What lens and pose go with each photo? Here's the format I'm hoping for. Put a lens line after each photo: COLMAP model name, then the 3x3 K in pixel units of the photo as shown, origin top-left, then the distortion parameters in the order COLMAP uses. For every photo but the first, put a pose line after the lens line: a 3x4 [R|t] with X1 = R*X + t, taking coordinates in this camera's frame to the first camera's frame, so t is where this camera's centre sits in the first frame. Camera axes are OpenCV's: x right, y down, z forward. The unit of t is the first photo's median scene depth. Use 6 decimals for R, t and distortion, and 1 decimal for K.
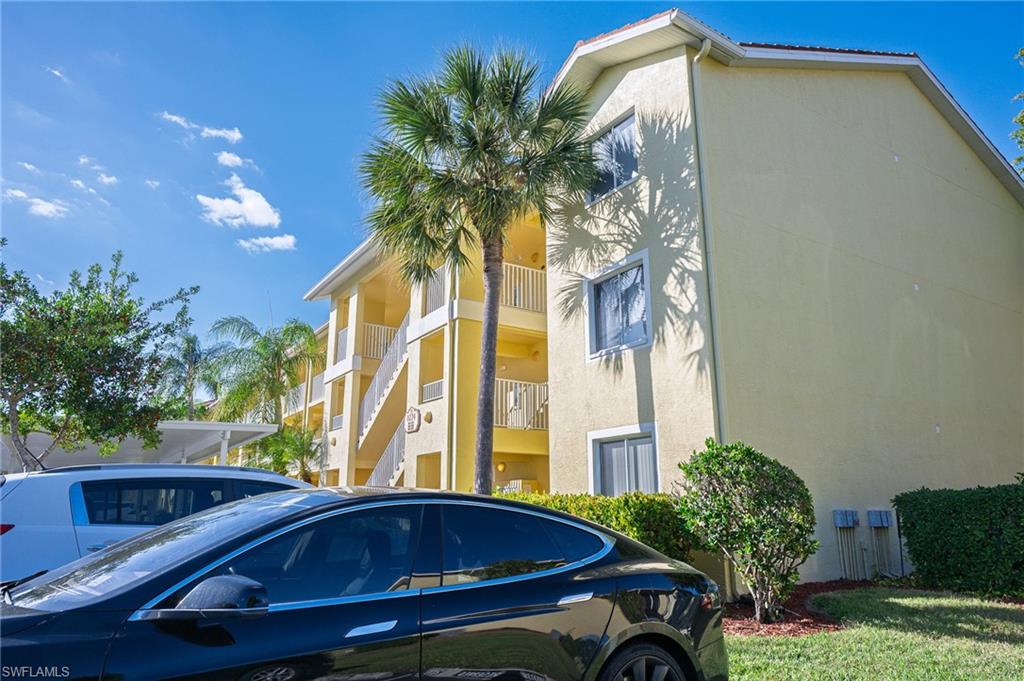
lens RADIAL K [[690.8, 0, 512.0], [0, 690.8, 340.5], [0, 0, 1]] dist [0.003846, 0.000136]
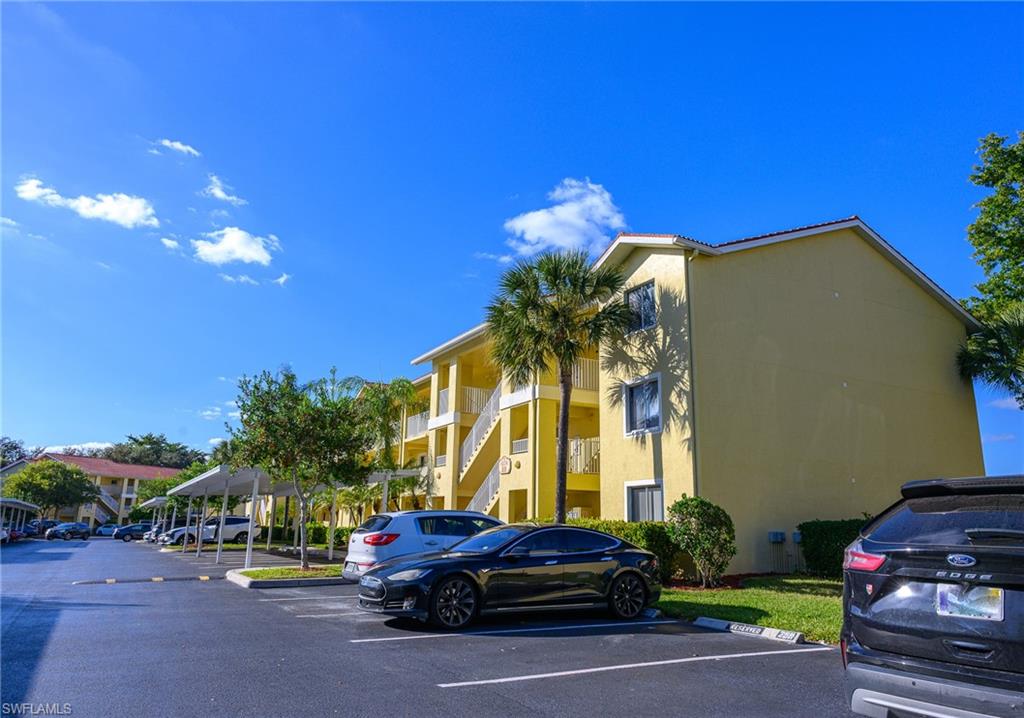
lens RADIAL K [[708.2, 0, 540.6], [0, 708.2, 358.3], [0, 0, 1]] dist [-0.005983, -0.000178]
pose [[0.999435, 0.005013, -0.033247, -0.030961], [-0.004788, 0.999965, 0.006843, -0.158835], [0.033280, -0.006680, 0.999424, -0.628404]]
